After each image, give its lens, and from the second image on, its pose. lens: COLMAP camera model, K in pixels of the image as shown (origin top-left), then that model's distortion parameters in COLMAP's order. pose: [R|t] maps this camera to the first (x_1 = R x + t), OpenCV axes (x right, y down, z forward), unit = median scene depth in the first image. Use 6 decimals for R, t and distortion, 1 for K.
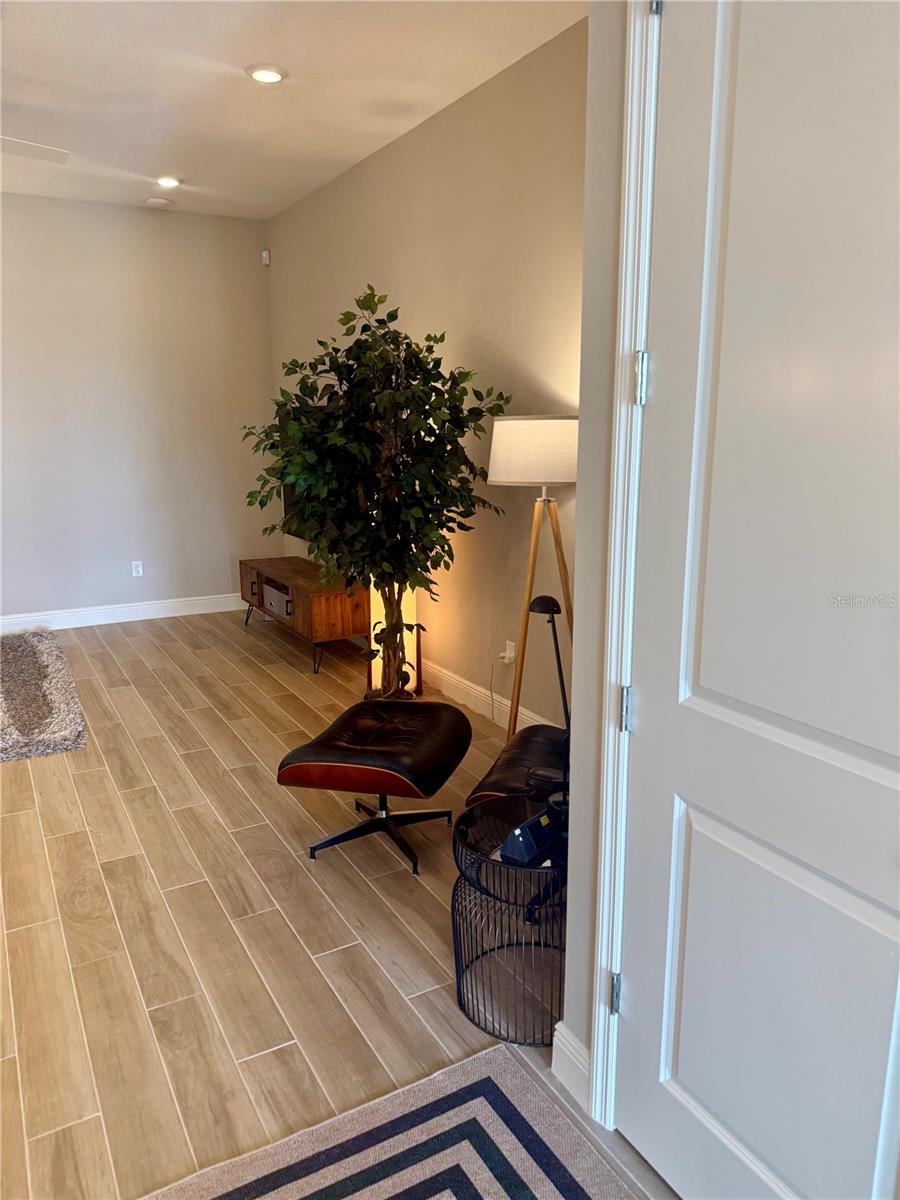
lens RADIAL K [[844.3, 0, 448.4], [0, 844.3, 620.2], [0, 0, 1]] dist [0.083101, -0.160694]
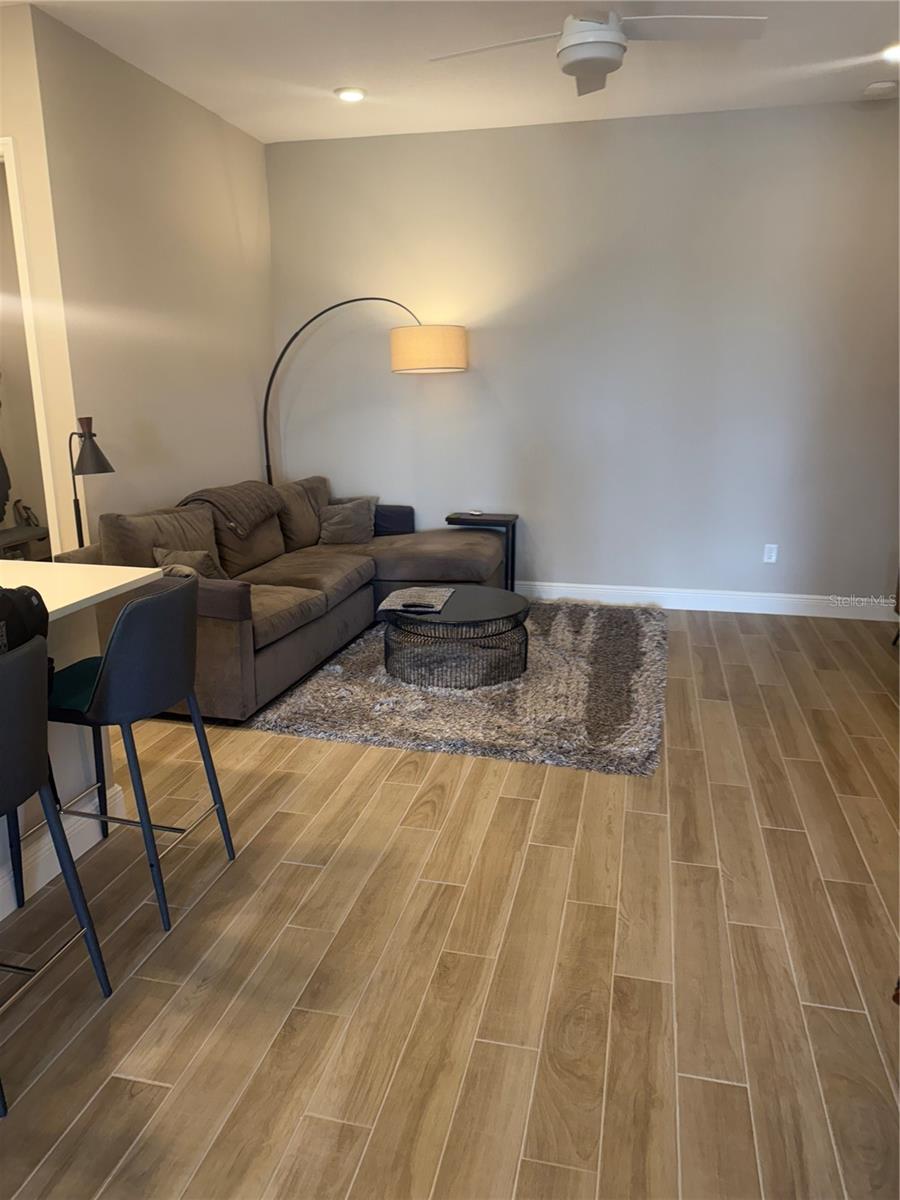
lens RADIAL K [[844.3, 0, 448.4], [0, 844.3, 620.2], [0, 0, 1]] dist [0.083101, -0.160694]
pose [[0.739988, 0.185981, -0.646397, -0.079450], [-0.157982, 0.982187, 0.101739, -0.055681], [0.653804, 0.026834, 0.756188, 0.281168]]
